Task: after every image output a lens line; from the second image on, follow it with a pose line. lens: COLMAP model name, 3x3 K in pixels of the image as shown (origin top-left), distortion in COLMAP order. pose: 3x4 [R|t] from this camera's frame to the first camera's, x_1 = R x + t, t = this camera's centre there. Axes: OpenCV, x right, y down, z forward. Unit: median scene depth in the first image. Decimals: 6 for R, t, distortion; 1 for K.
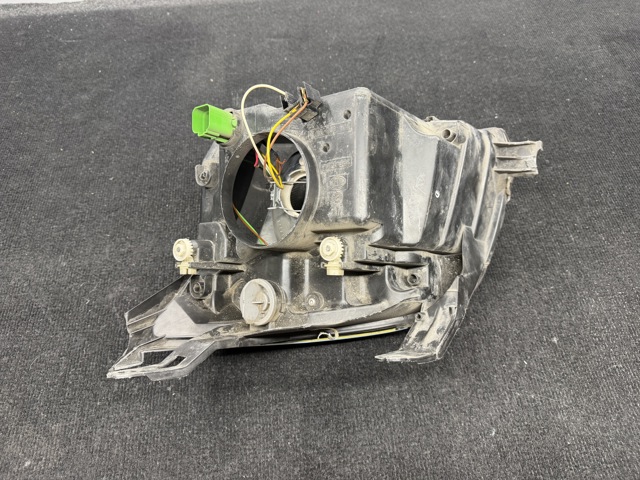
lens RADIAL K [[448.5, 0, 316.7], [0, 448.5, 247.6], [0, 0, 1]] dist [-0.015486, 0.000189]
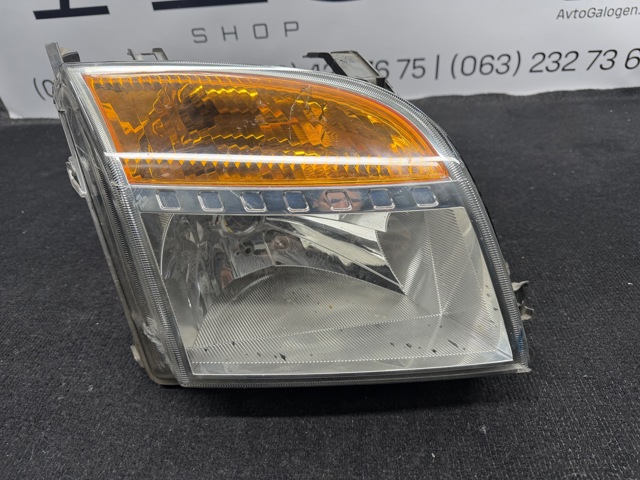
lens RADIAL K [[462.1, 0, 324.3], [0, 462.1, 240.5], [0, 0, 1]] dist [-0.021339, 0.001342]
pose [[0.992543, 0.048603, -0.111789, 0.235281], [-0.089988, 0.910767, -0.402996, 0.164468], [0.082227, 0.410050, 0.908349, 0.148213]]
